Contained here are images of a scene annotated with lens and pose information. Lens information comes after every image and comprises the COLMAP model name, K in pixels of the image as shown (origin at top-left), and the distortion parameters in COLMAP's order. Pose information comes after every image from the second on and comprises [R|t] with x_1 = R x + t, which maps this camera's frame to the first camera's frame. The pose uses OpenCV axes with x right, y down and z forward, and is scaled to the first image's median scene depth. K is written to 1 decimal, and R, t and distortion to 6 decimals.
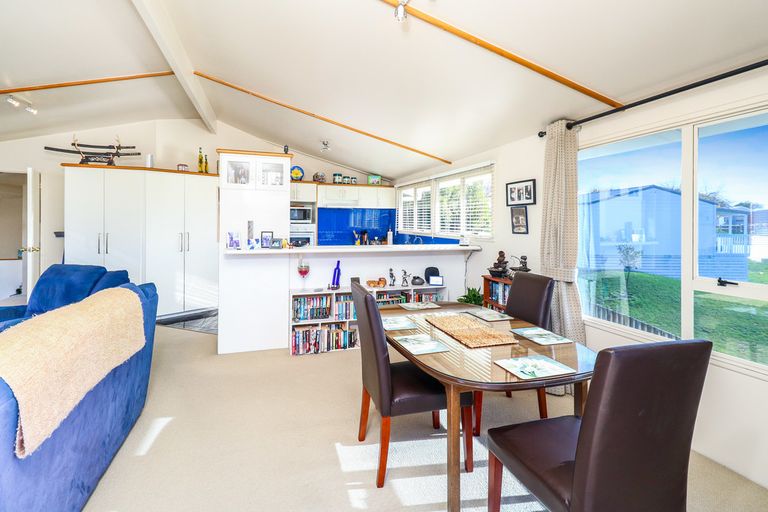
lens RADIAL K [[366.7, 0, 383.6], [0, 366.7, 221.8], [0, 0, 1]] dist [0.000294, 0.000019]
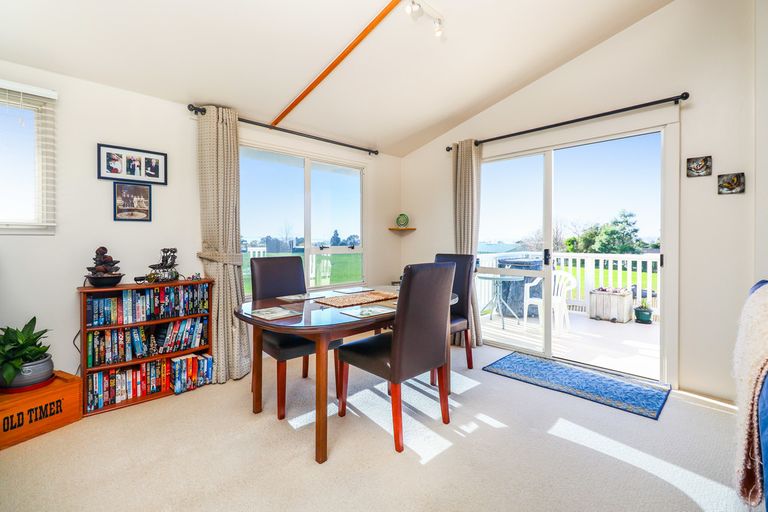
lens RADIAL K [[351.8, 0, 386.5], [0, 351.8, 243.7], [0, 0, 1]] dist [0.000351, -0.000052]
pose [[-0.446724, -0.008034, 0.894636, -0.481007], [-0.000948, 0.999963, 0.008507, 0.071871], [-0.894671, 0.002952, -0.446715, 0.867822]]
